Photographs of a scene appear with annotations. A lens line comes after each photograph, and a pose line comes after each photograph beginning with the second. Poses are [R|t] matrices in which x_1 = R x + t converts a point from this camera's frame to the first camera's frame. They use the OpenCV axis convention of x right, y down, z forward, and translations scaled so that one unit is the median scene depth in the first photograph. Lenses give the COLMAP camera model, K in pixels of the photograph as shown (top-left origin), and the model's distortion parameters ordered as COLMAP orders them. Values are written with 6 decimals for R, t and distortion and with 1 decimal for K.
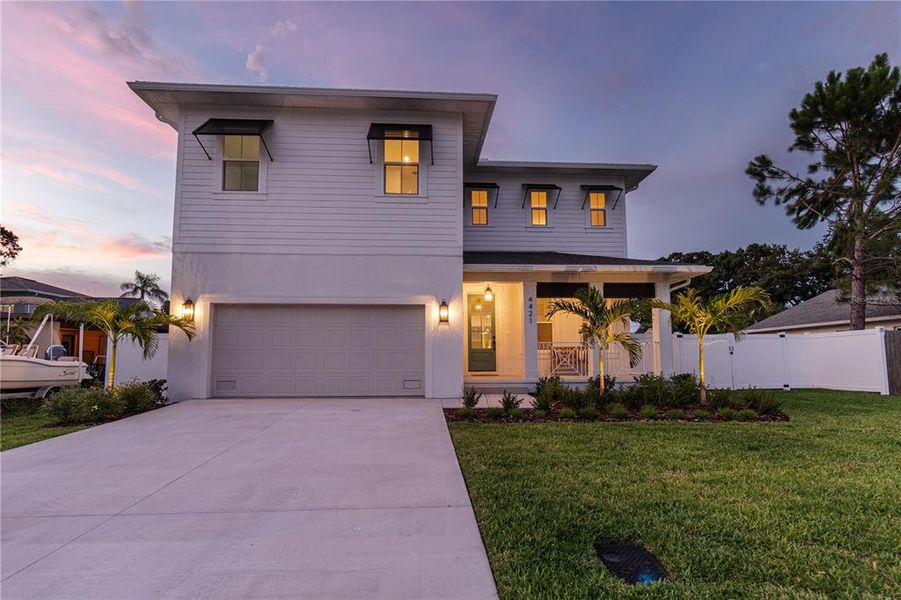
lens RADIAL K [[445.9, 0, 451.7], [0, 445.9, 289.8], [0, 0, 1]] dist [0.000924, -0.000010]
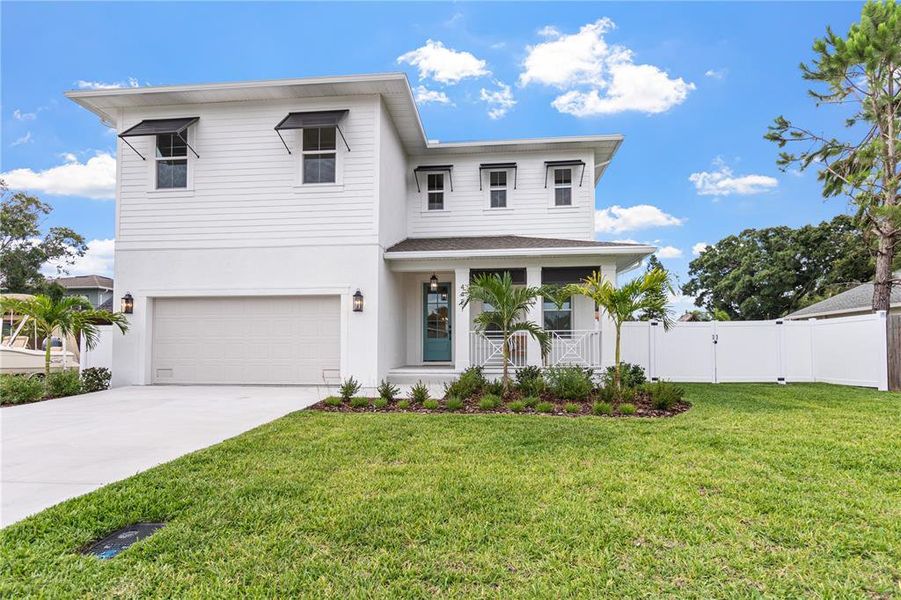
lens RADIAL K [[462.7, 0, 450.5], [0, 462.7, 300.0], [0, 0, 1]] dist [0.003144, -0.000287]
pose [[0.988392, -0.016313, -0.151050, 0.325427], [0.023508, 0.998666, 0.045972, 0.003849], [0.150099, -0.048990, 0.987457, 0.015552]]
